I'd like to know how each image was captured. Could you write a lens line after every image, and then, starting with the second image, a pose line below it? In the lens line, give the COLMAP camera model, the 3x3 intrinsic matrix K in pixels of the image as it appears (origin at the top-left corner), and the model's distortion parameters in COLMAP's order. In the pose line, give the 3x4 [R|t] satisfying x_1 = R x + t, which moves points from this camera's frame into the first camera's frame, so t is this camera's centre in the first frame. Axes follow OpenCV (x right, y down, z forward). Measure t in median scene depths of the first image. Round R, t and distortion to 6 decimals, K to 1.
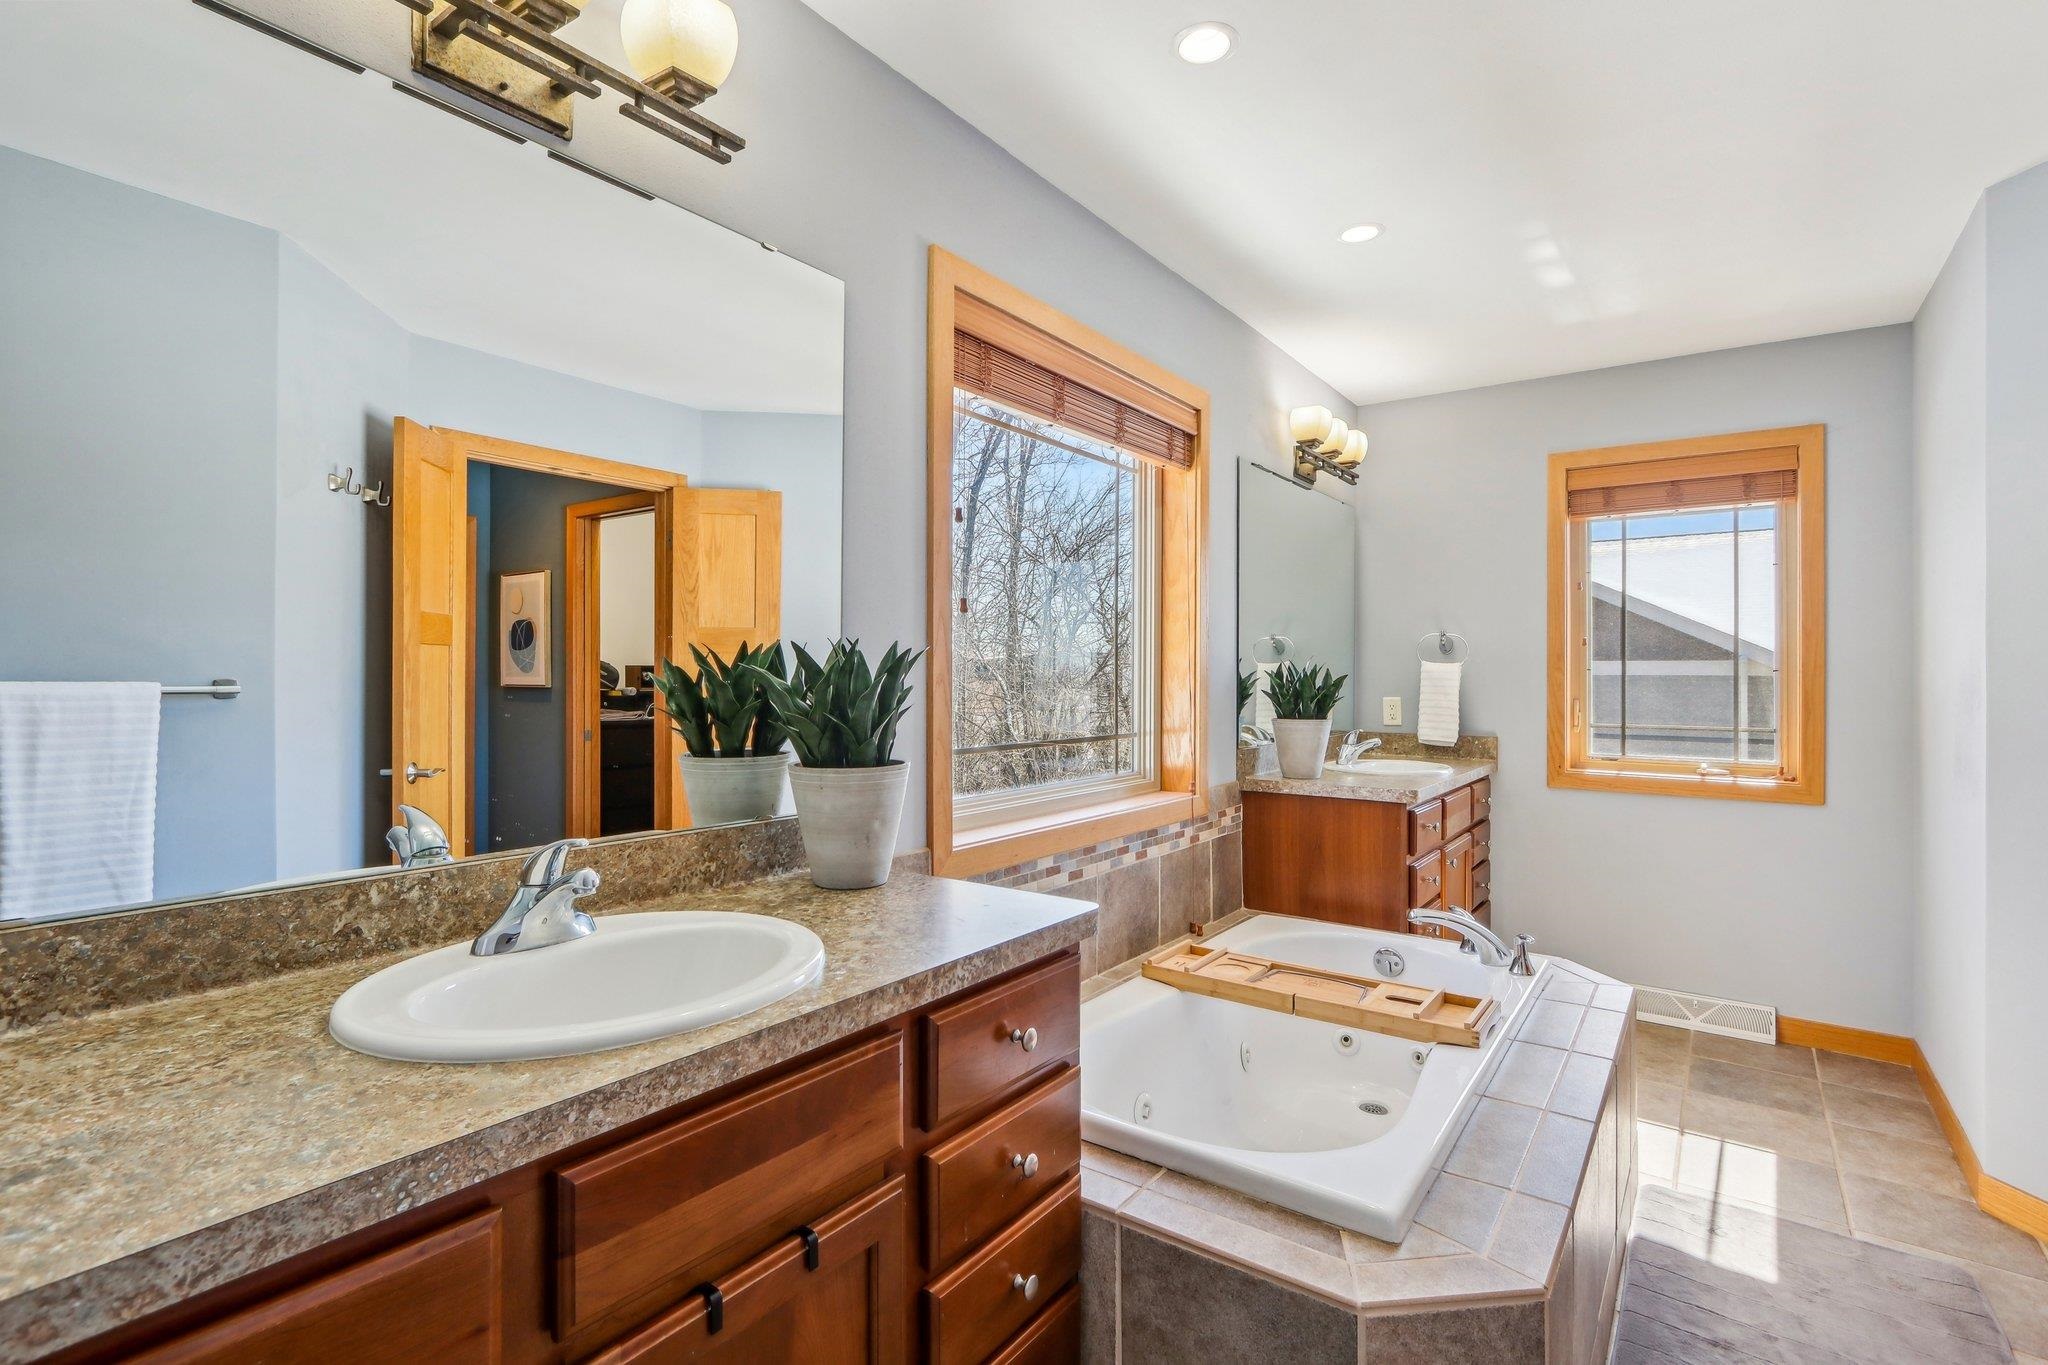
lens RADIAL K [[971.9, 0, 1014.7], [0, 971.9, 677.1], [0, 0, 1]] dist [-0.021373, 0.005794]
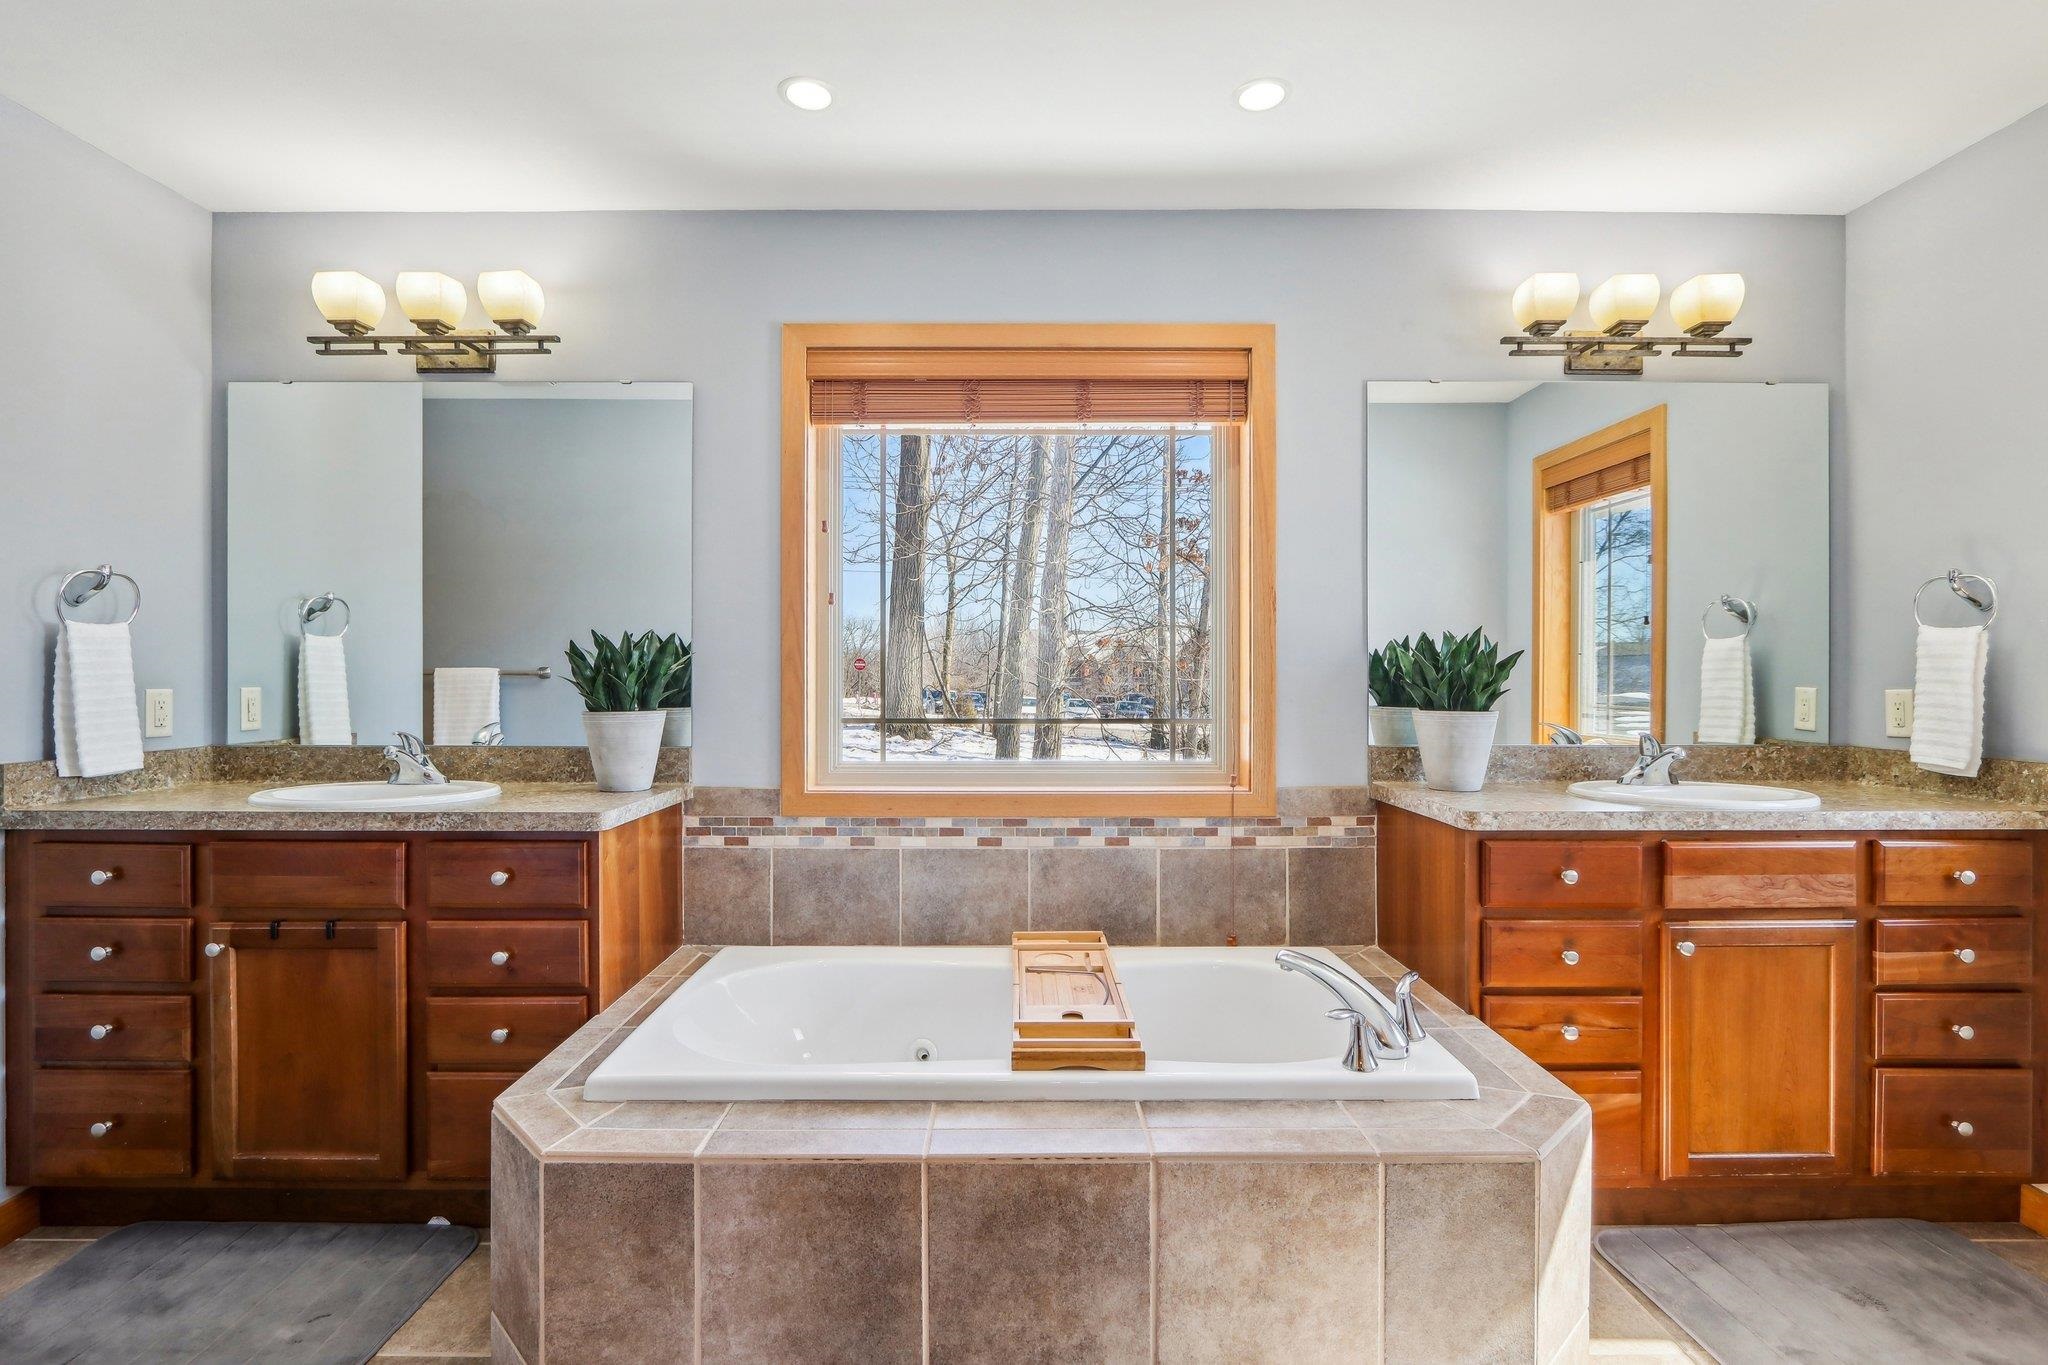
lens RADIAL K [[971.9, 0, 1021.6], [0, 971.9, 677.9], [0, 0, 1]] dist [-0.021373, 0.005794]
pose [[0.599757, -0.002949, -0.800177, 0.864612], [-0.000136, 0.999993, -0.003787, 0.025710], [0.800182, 0.002380, 0.599753, 0.357936]]
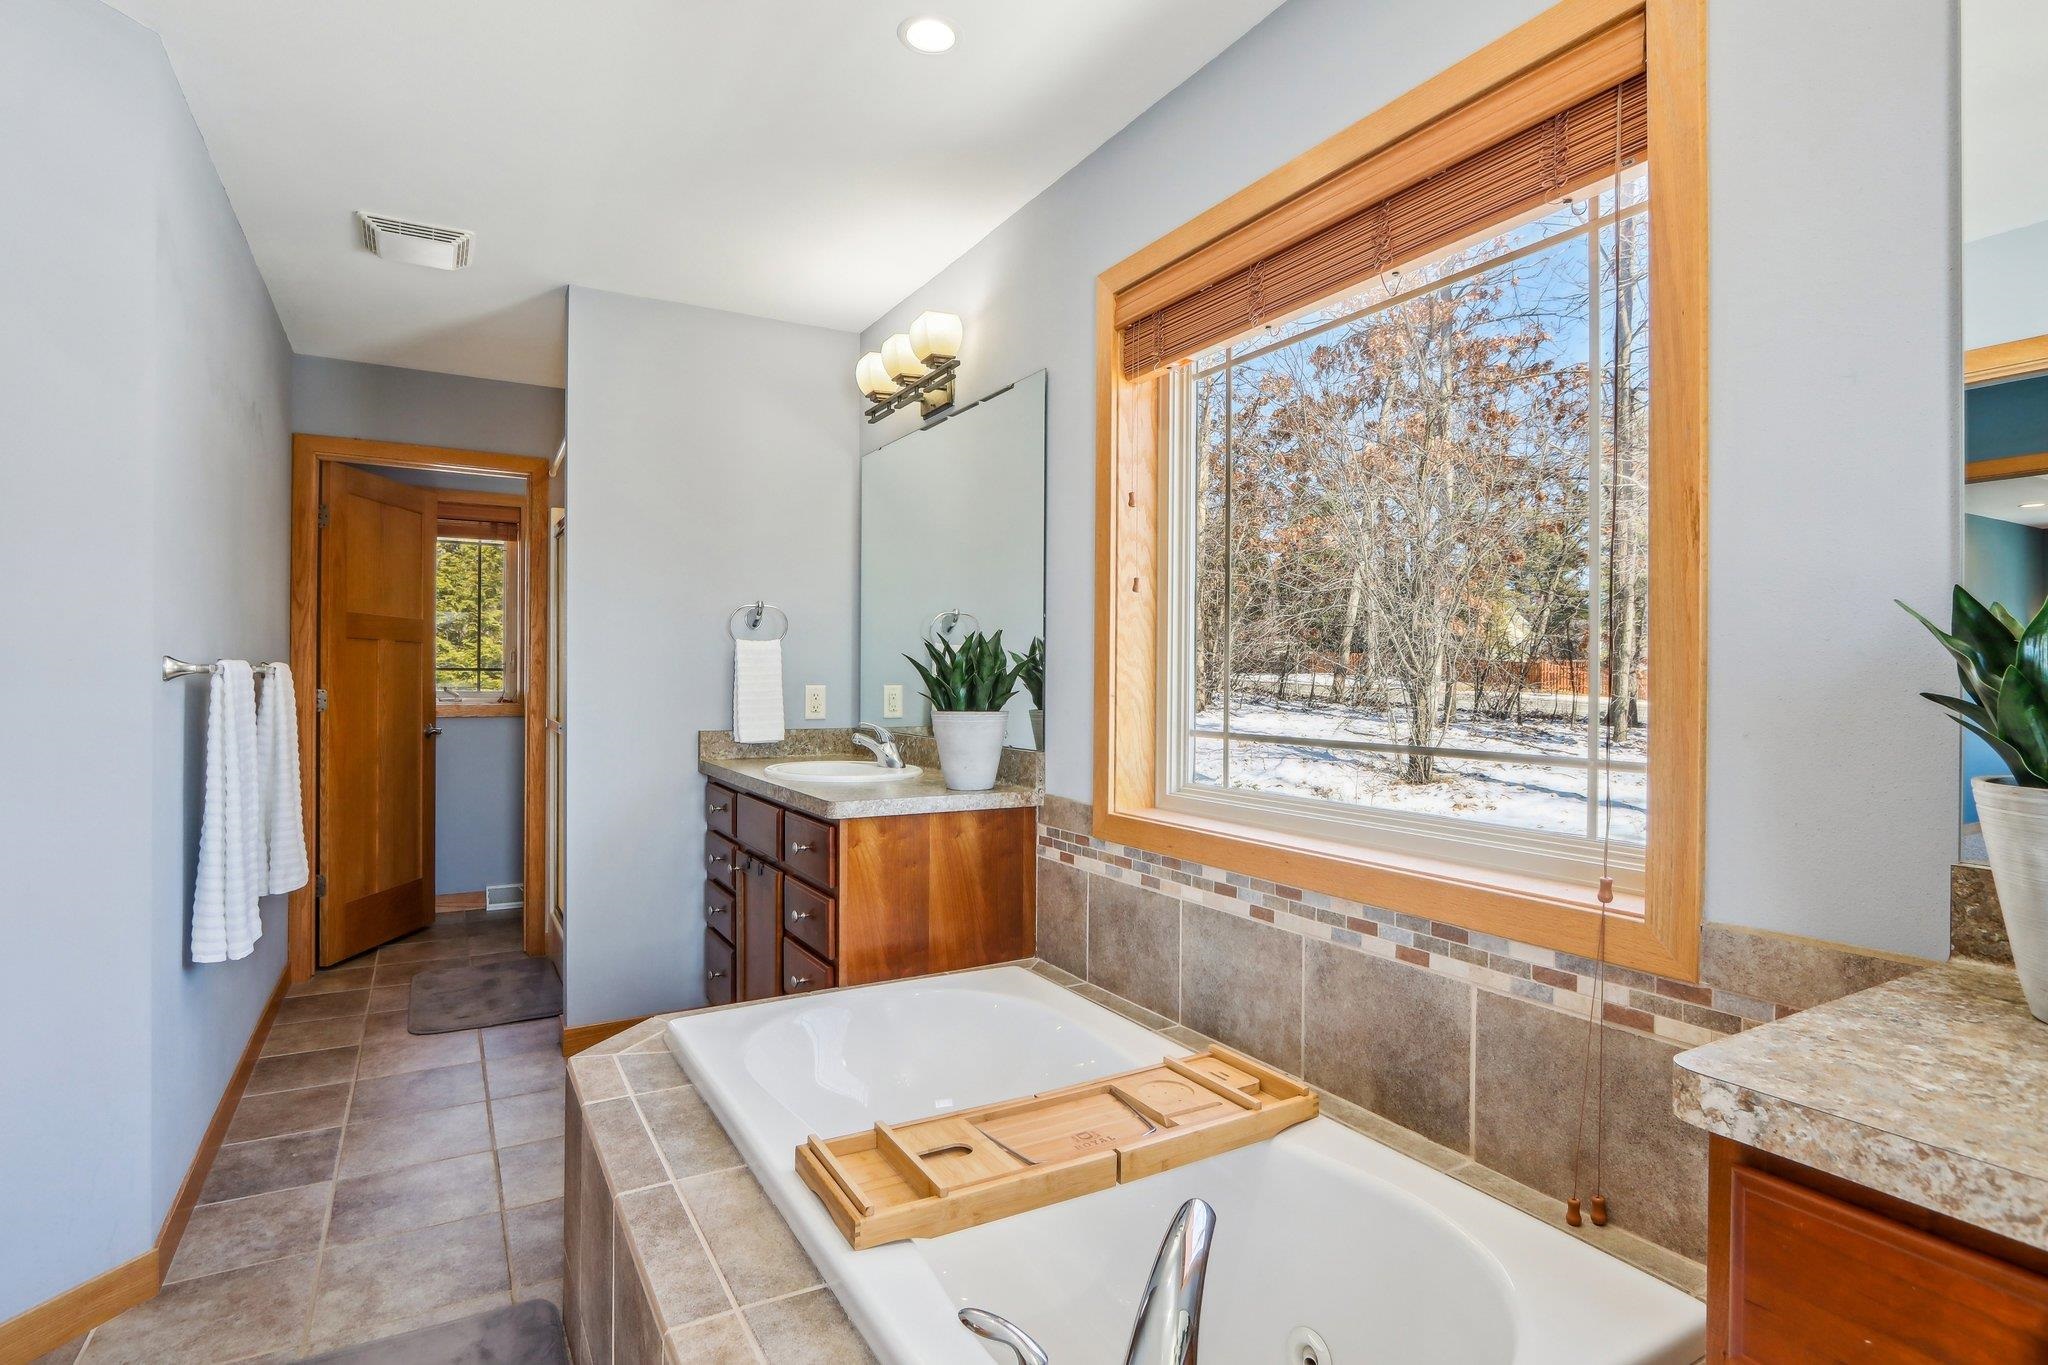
lens RADIAL K [[1034.5, 0, 1023.3], [0, 1034.5, 683.9], [0, 0, 1]] dist [-0.005525, 0.001372]
pose [[-0.396873, -0.000503, -0.917873, 0.802271], [-0.009832, 0.999945, 0.003703, 0.023077], [0.917821, 0.010494, -0.396856, 1.057005]]
